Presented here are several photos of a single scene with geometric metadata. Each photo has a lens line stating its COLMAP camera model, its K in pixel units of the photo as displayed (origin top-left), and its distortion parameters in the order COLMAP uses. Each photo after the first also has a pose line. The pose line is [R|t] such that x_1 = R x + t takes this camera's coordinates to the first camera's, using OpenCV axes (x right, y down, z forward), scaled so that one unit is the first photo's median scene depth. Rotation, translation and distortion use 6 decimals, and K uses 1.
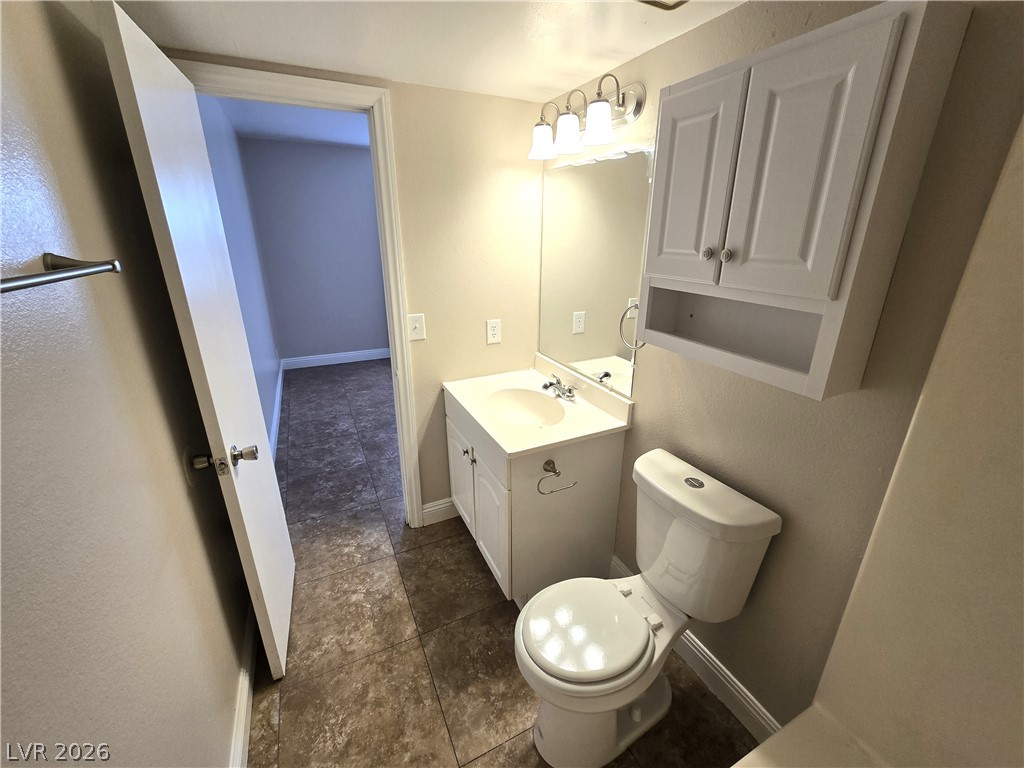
lens RADIAL K [[417.6, 0, 515.8], [0, 417.6, 375.7], [0, 0, 1]] dist [-0.000389, -0.000972]
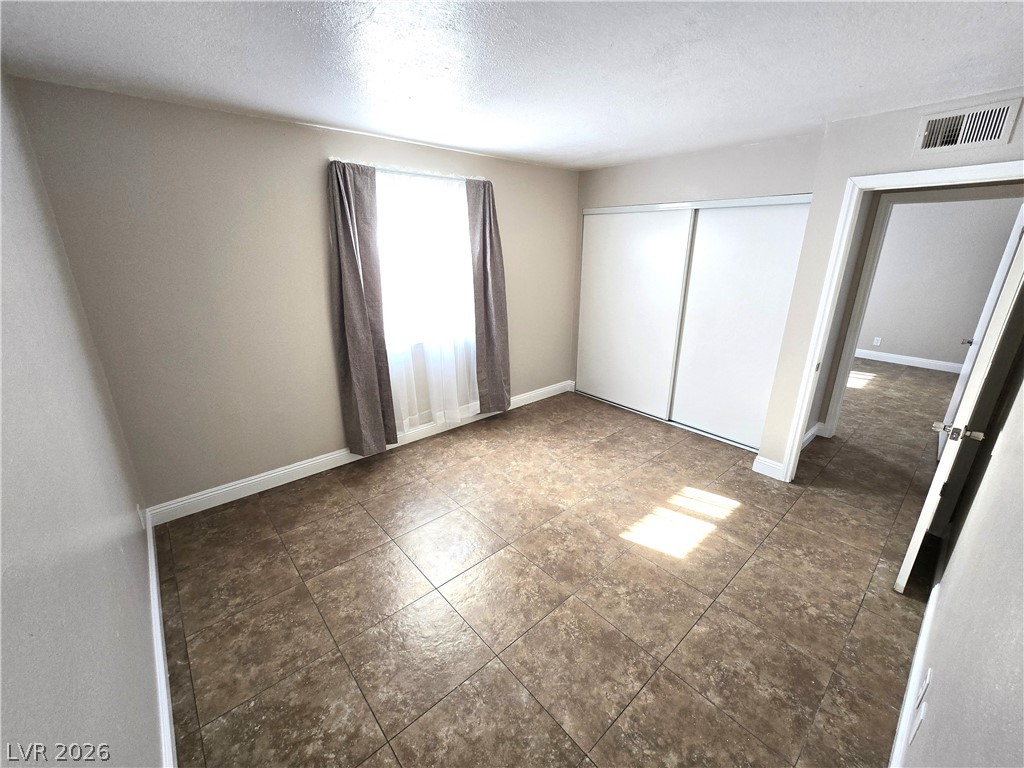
lens RADIAL K [[417.6, 0, 516.8], [0, 417.6, 385.3], [0, 0, 1]] dist [-0.000389, -0.000972]
pose [[0.965137, -0.091372, 0.245279, -0.373909], [0.090639, 0.995781, 0.014302, -0.269148], [-0.245551, 0.008428, 0.969347, 0.624811]]
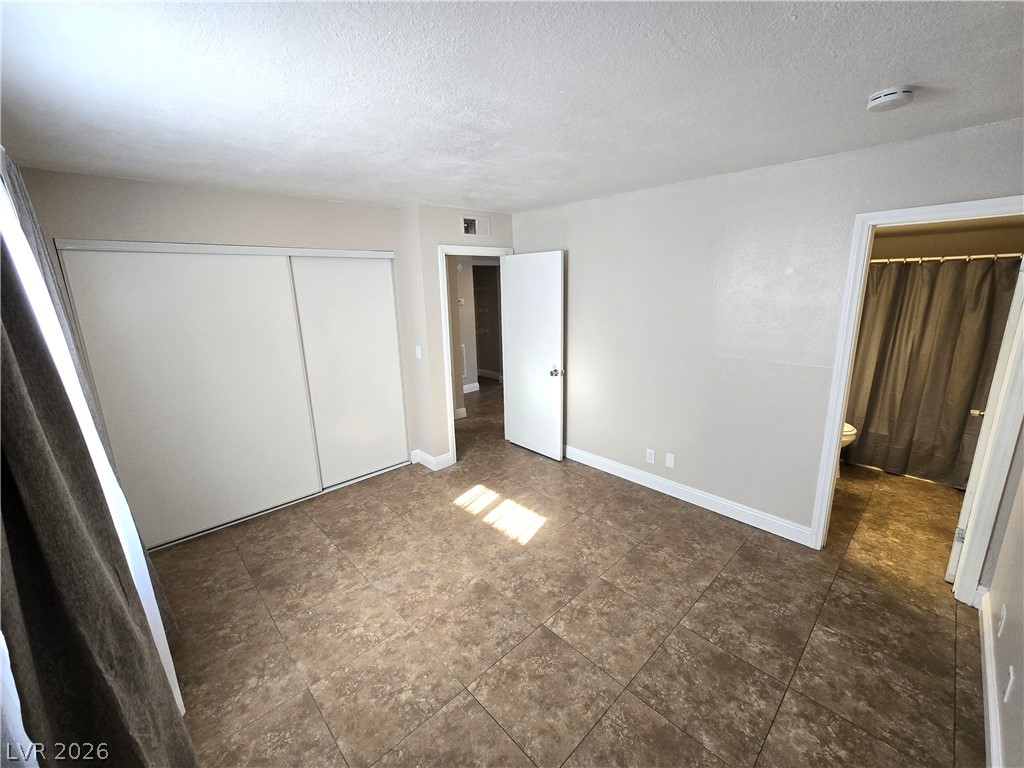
lens RADIAL K [[417.6, 0, 522.4], [0, 417.6, 386.8], [0, 0, 1]] dist [-0.000389, -0.000972]
pose [[-0.308138, -0.233220, 0.922312, -0.790750], [0.324533, 0.885562, 0.332351, -0.574192], [-0.894276, 0.401731, -0.197188, 1.467064]]
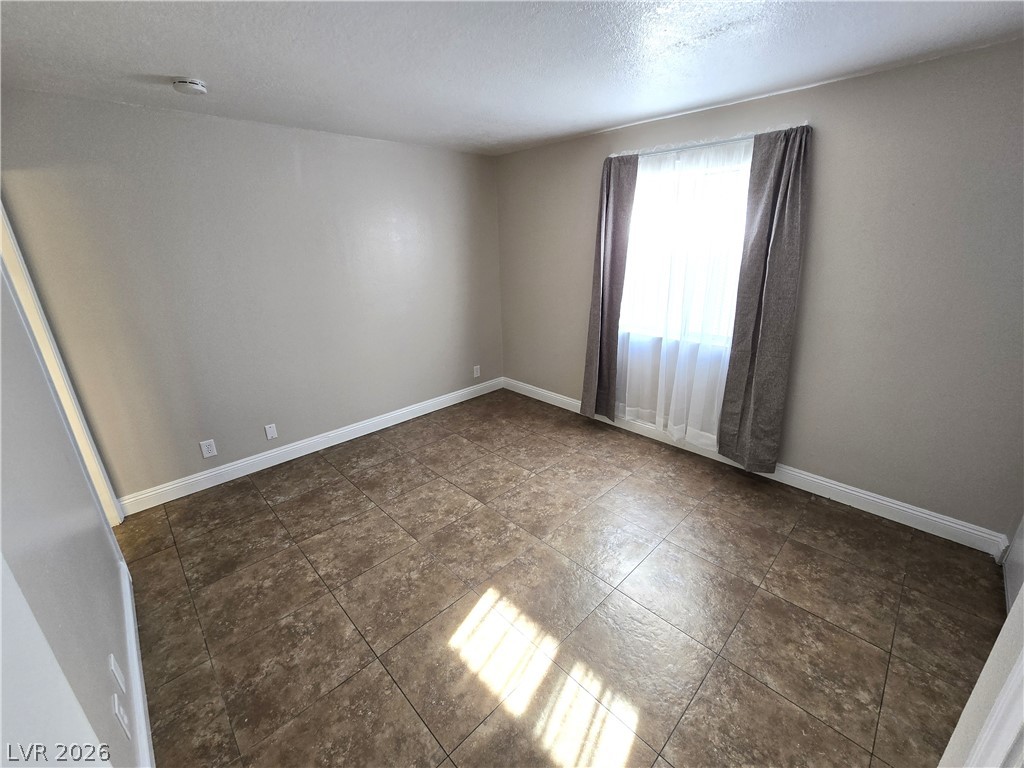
lens RADIAL K [[417.6, 0, 519.5], [0, 417.6, 381.9], [0, 0, 1]] dist [-0.000389, -0.000972]
pose [[0.309094, 0.294666, -0.904231, 0.583053], [-0.284062, 0.935991, 0.207915, -0.410121], [0.907617, 0.192593, 0.373013, 1.126354]]
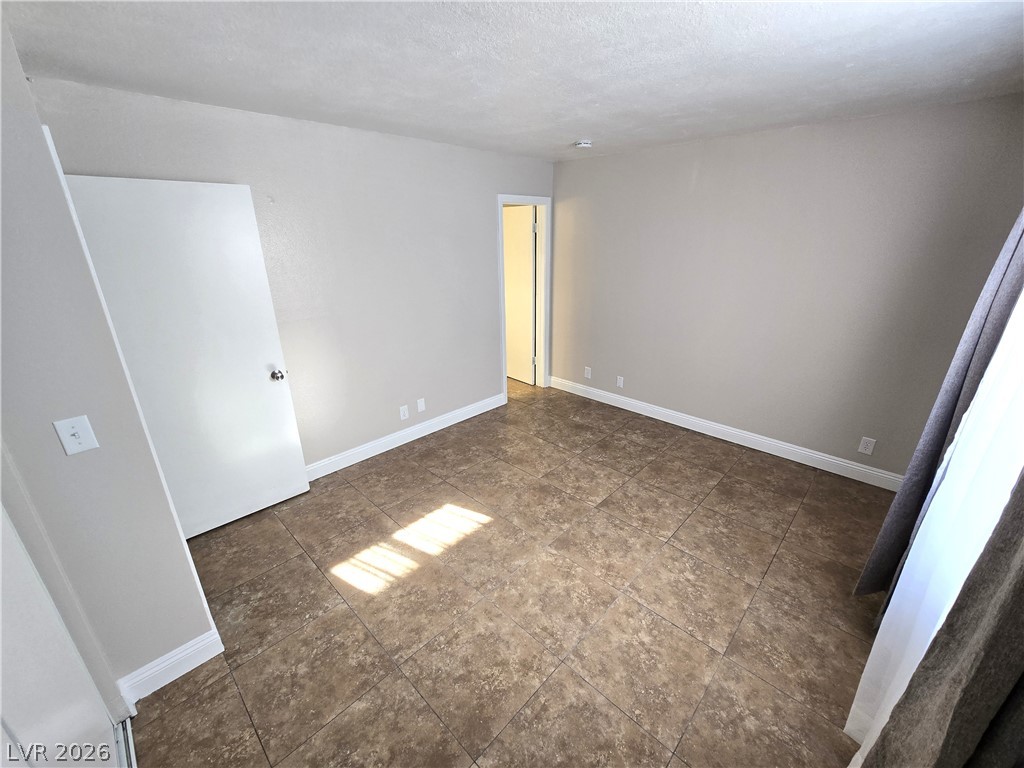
lens RADIAL K [[417.6, 0, 520.3], [0, 417.6, 381.8], [0, 0, 1]] dist [-0.000389, -0.000972]
pose [[-0.938121, 0.115042, -0.326641, 0.233964], [-0.114030, 0.787998, 0.605027, -0.725325], [0.326996, 0.604835, -0.726119, 1.926104]]
